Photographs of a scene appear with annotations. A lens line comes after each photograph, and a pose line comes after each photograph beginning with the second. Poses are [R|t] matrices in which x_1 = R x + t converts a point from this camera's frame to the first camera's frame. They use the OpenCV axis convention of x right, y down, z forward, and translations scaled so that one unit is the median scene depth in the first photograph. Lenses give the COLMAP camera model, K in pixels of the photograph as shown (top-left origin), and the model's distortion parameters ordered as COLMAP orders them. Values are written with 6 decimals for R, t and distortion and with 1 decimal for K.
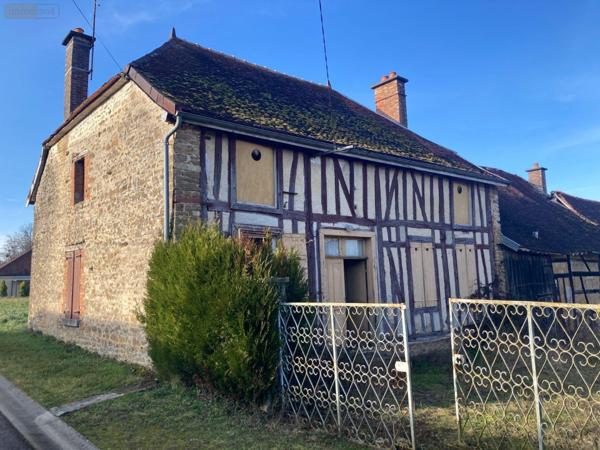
lens RADIAL K [[472.5, 0, 300.0], [0, 472.5, 225.0], [0, 0, 1]] dist [-0.002799, -0.002618]
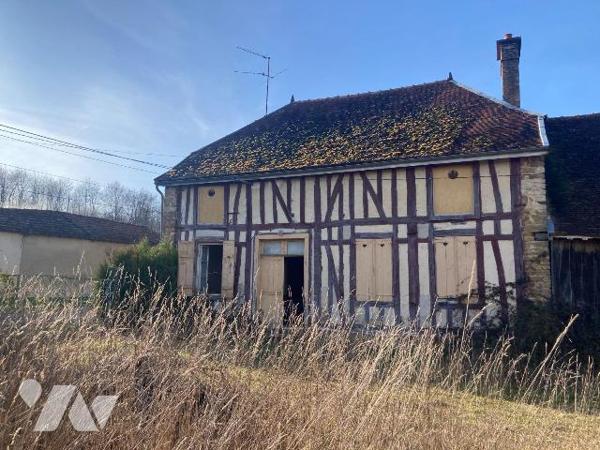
lens RADIAL K [[472.5, 0, 300.0], [0, 472.5, 225.0], [0, 0, 1]] dist [-0.002799, -0.002618]
pose [[0.483030, -0.076609, -0.872246, 1.167623], [0.074936, 0.996127, -0.045992, 0.045738], [0.872391, -0.043147, 0.486900, 0.386606]]
